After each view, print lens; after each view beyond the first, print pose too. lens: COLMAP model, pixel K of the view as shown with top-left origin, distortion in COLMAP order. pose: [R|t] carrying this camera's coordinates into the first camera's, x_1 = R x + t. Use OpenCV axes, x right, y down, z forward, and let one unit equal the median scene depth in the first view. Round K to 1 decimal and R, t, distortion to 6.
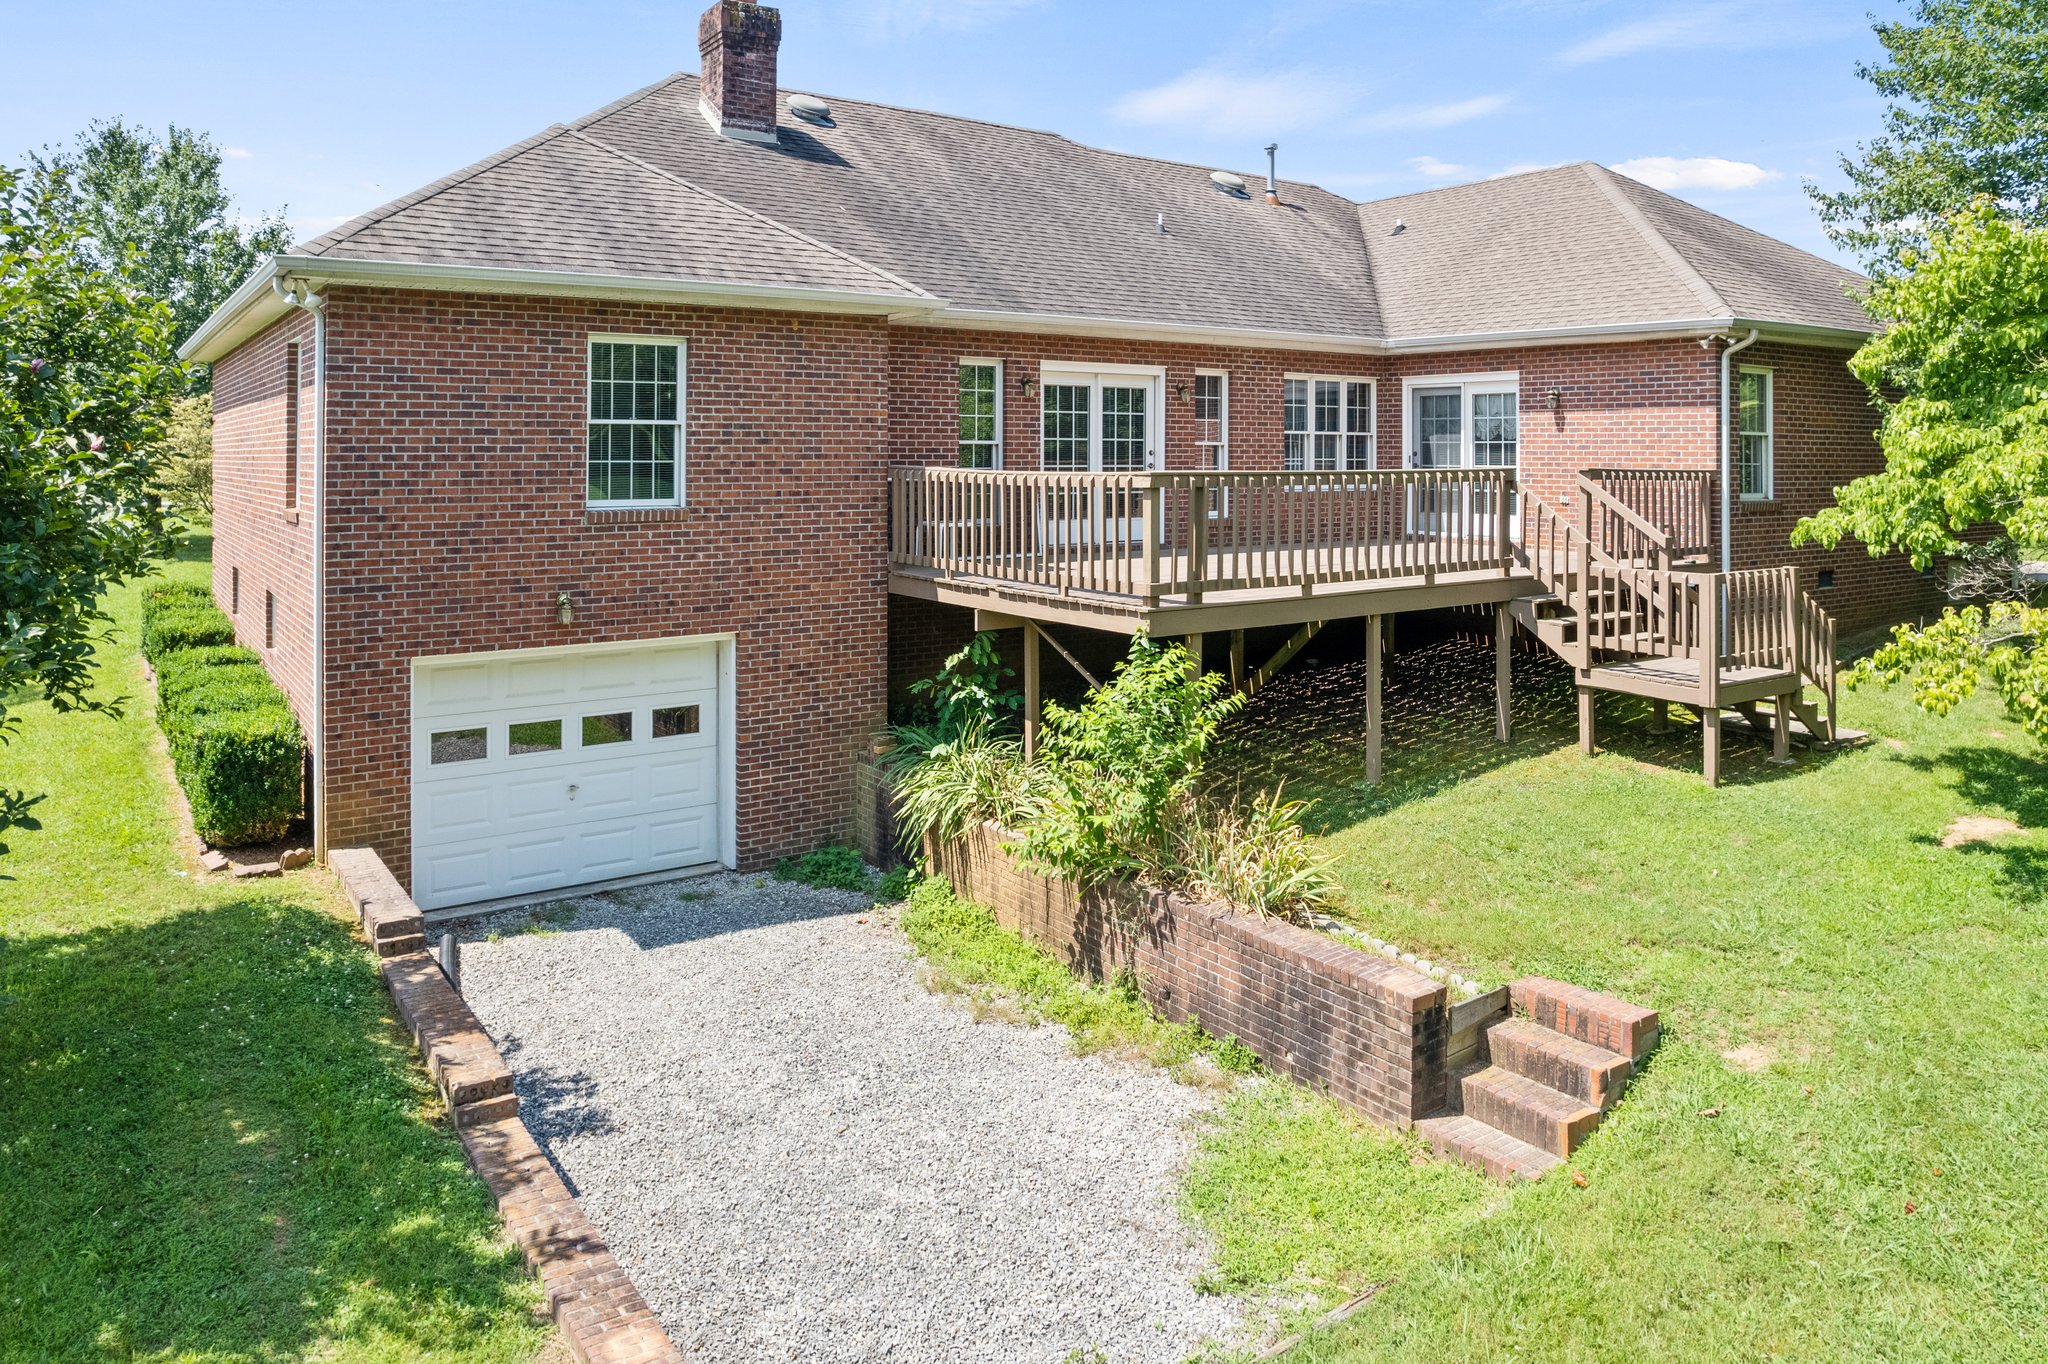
lens RADIAL K [[1379.0, 0, 1017.9], [0, 1379.0, 434.8], [0, 0, 1]] dist [-0.040952, 0.004845]
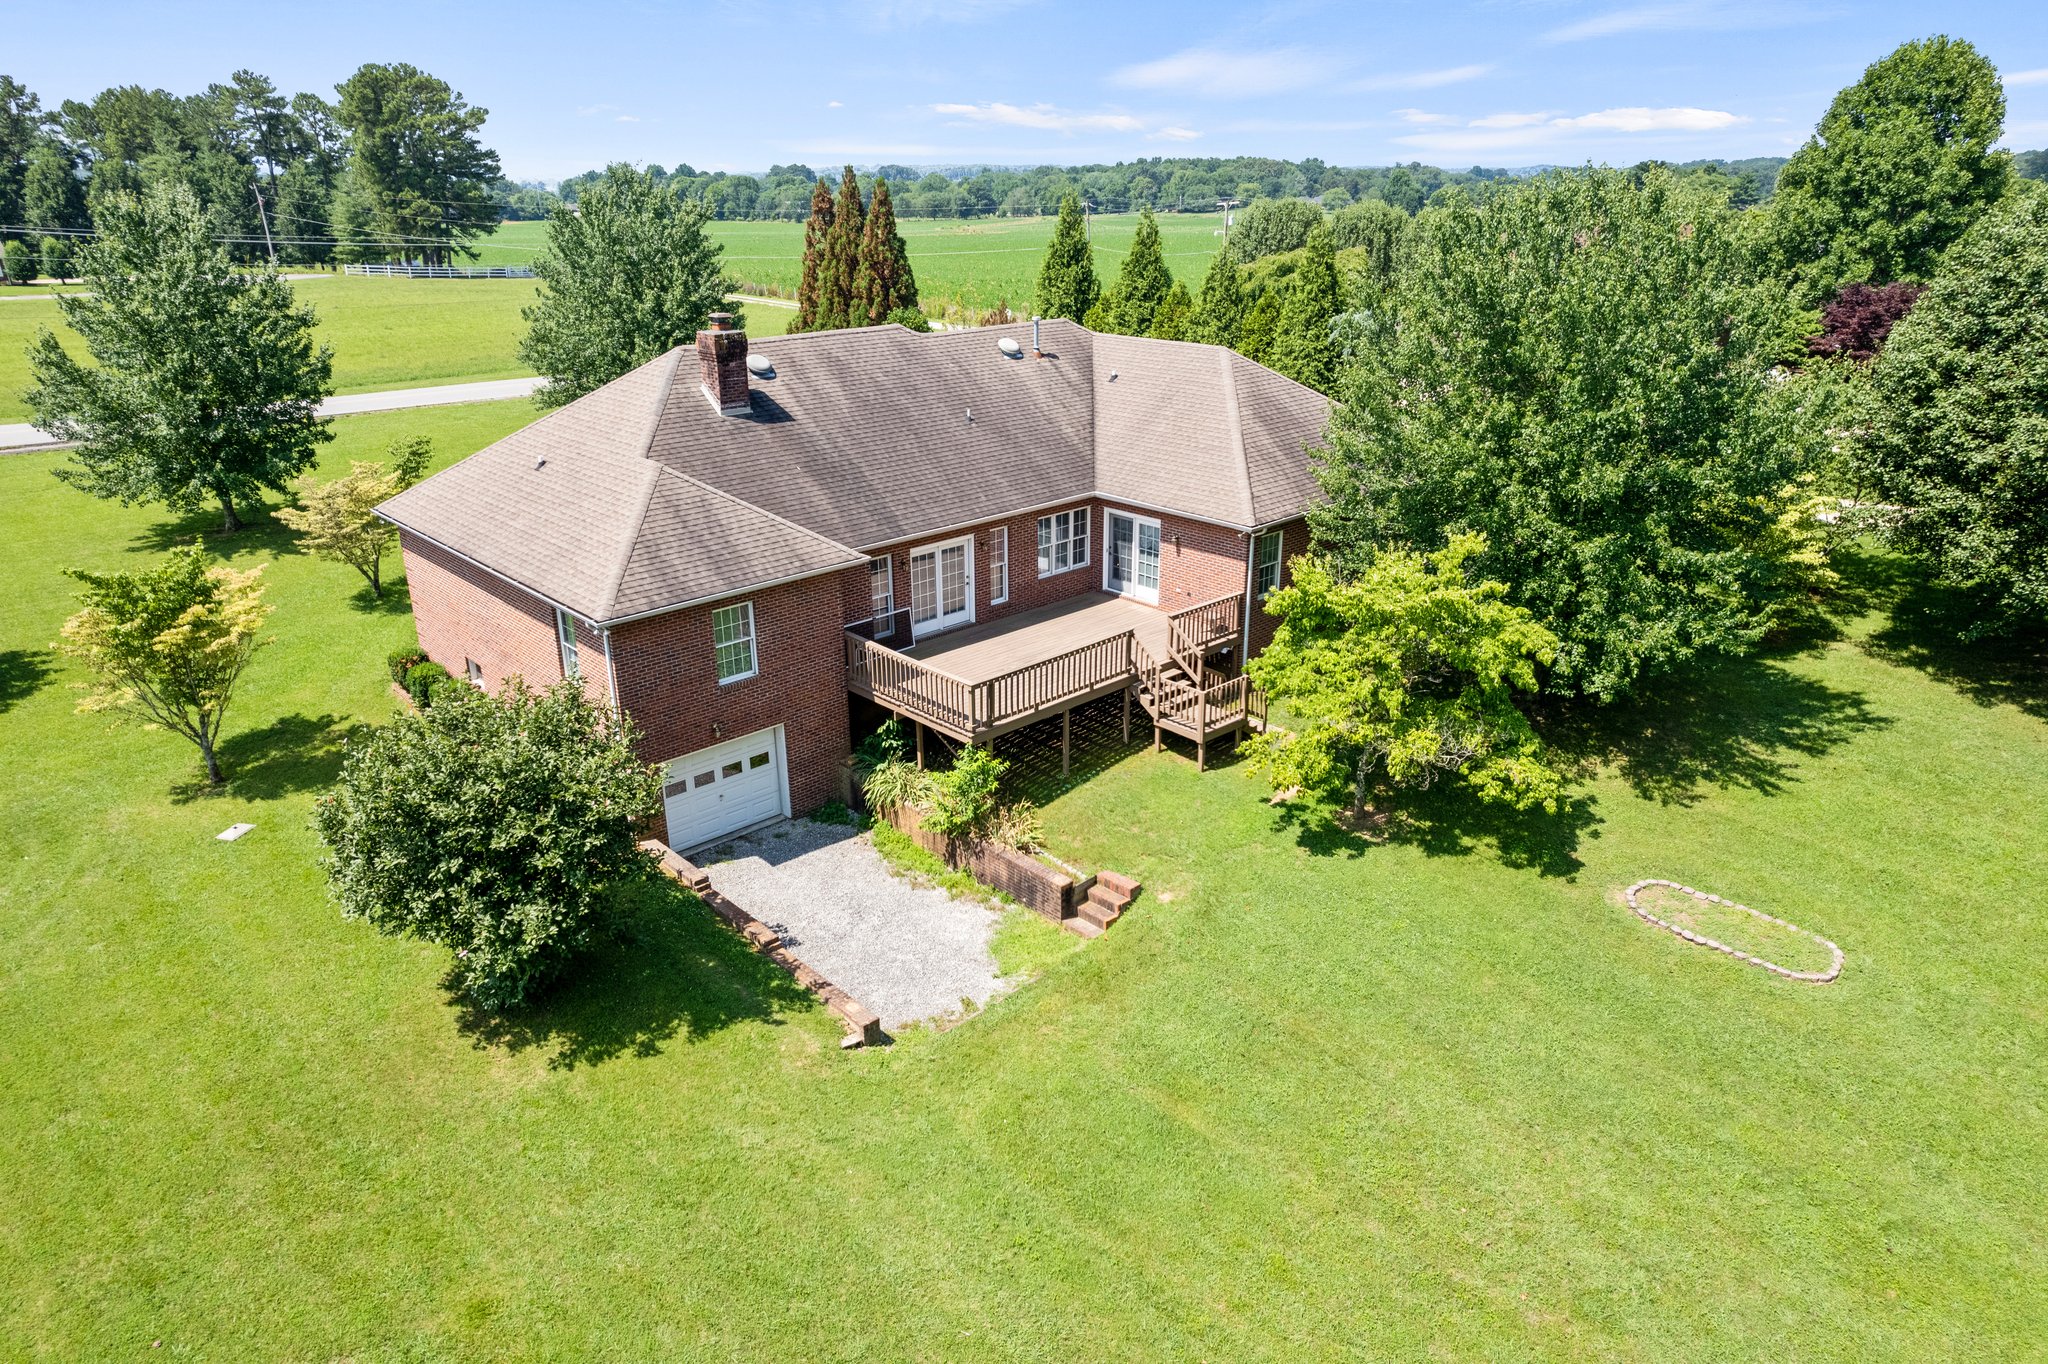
lens RADIAL K [[1304.9, 0, 1021.9], [0, 1304.9, 688.1], [0, 0, 1]] dist [-0.067083, 0.053439]
pose [[0.989243, -0.061254, 0.132836, -0.111960], [0.005757, 0.923700, 0.383074, -0.773386], [-0.146165, -0.378188, 0.914117, -1.034716]]
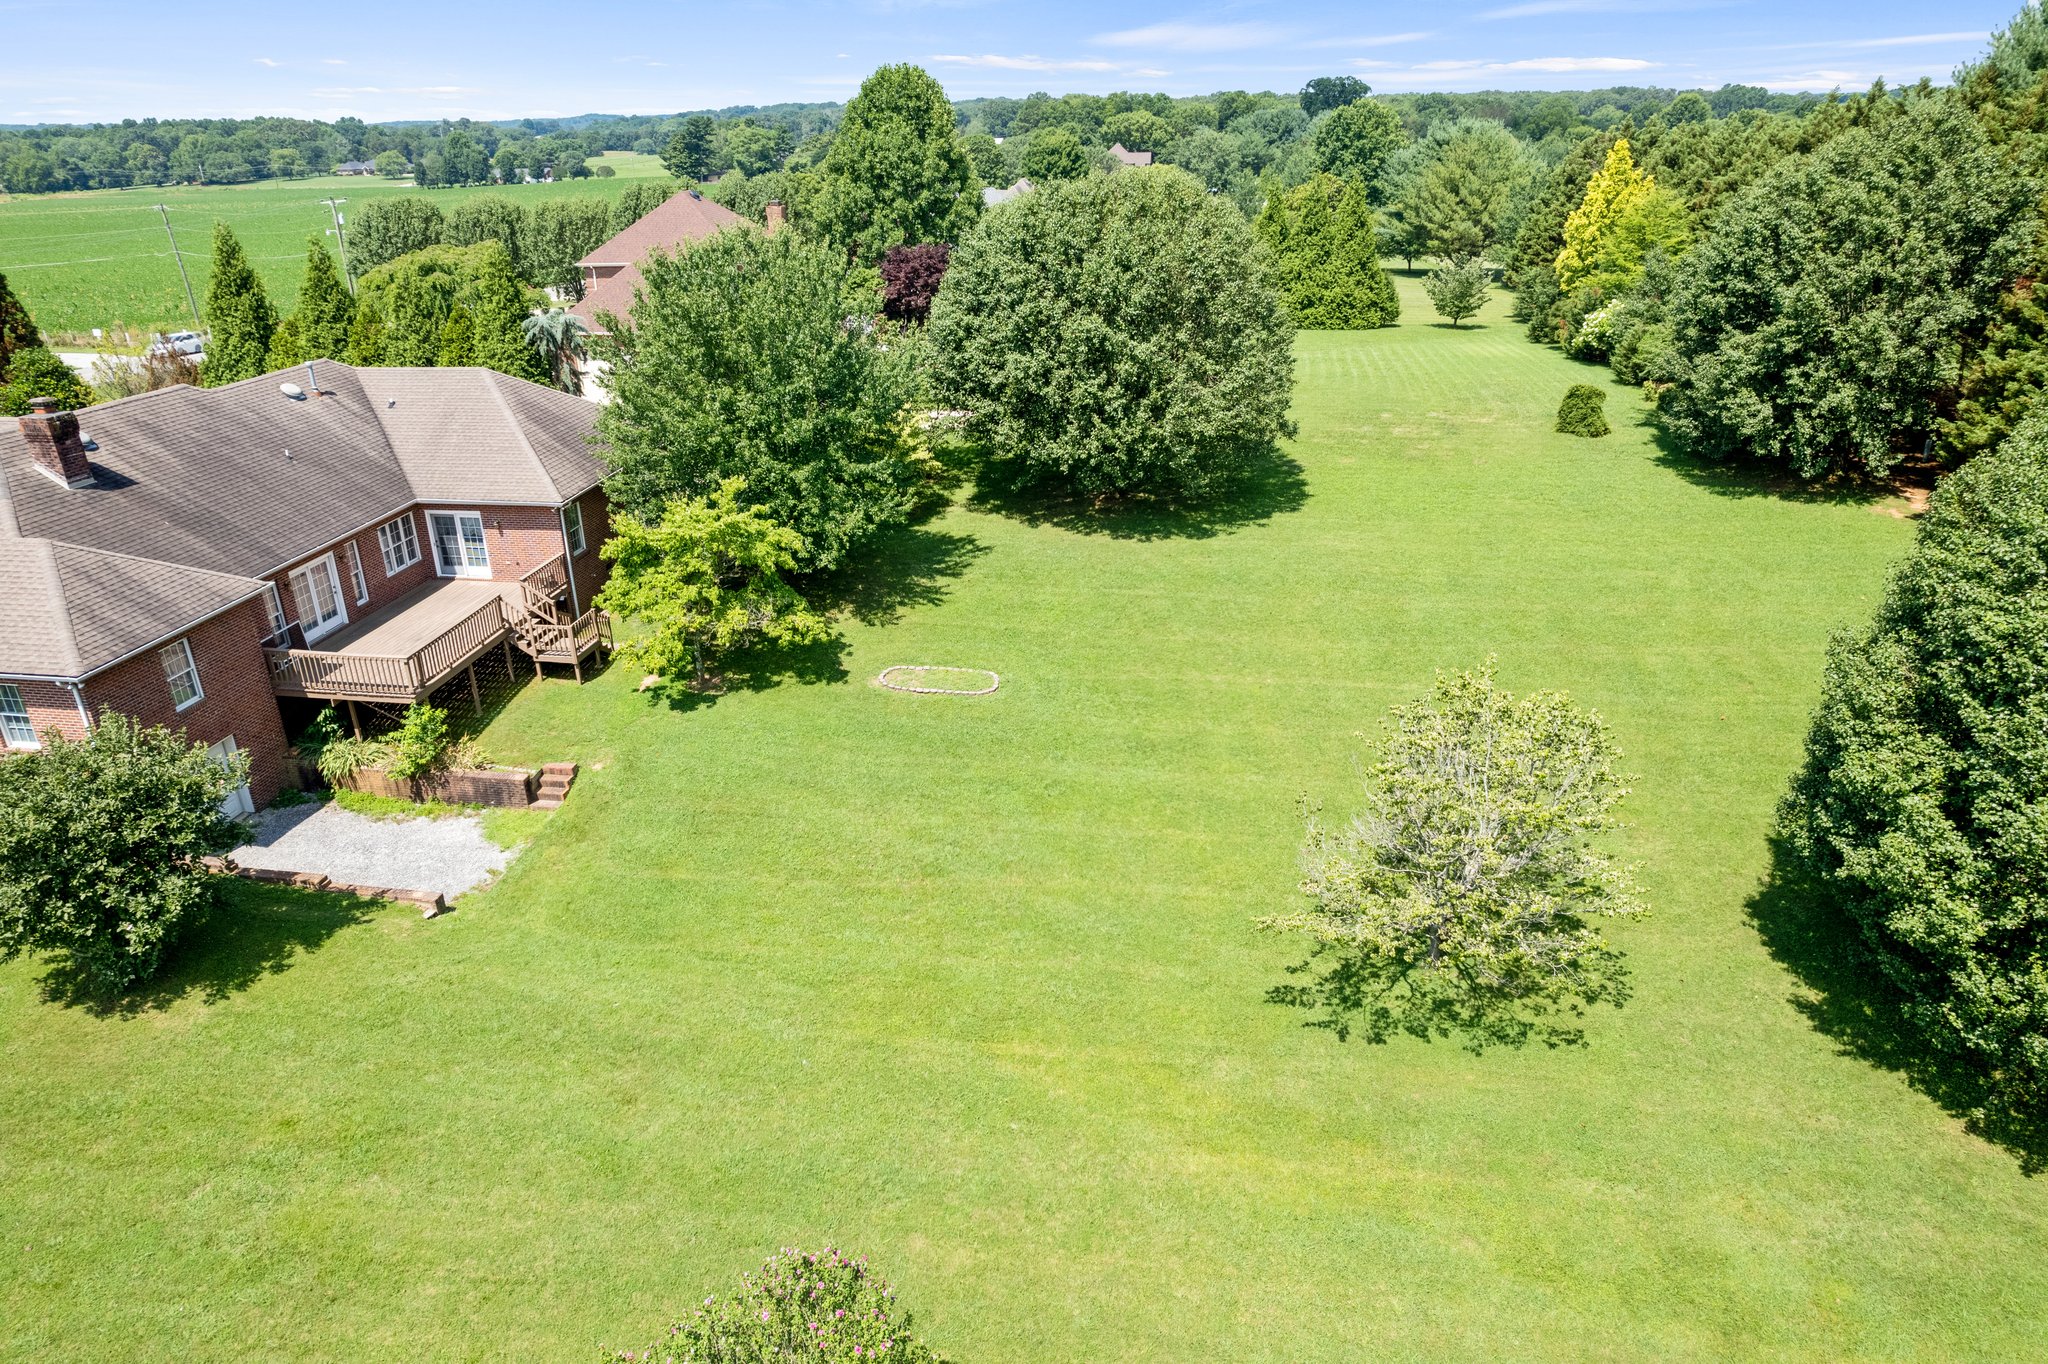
lens RADIAL K [[1304.9, 0, 1028.1], [0, 1304.9, 681.1], [0, 0, 1]] dist [-0.067083, 0.053439]
pose [[0.690781, -0.302543, 0.656726, -0.804219], [0.006622, 0.910864, 0.412654, -1.039643], [-0.723034, -0.280704, 0.631211, -1.773861]]
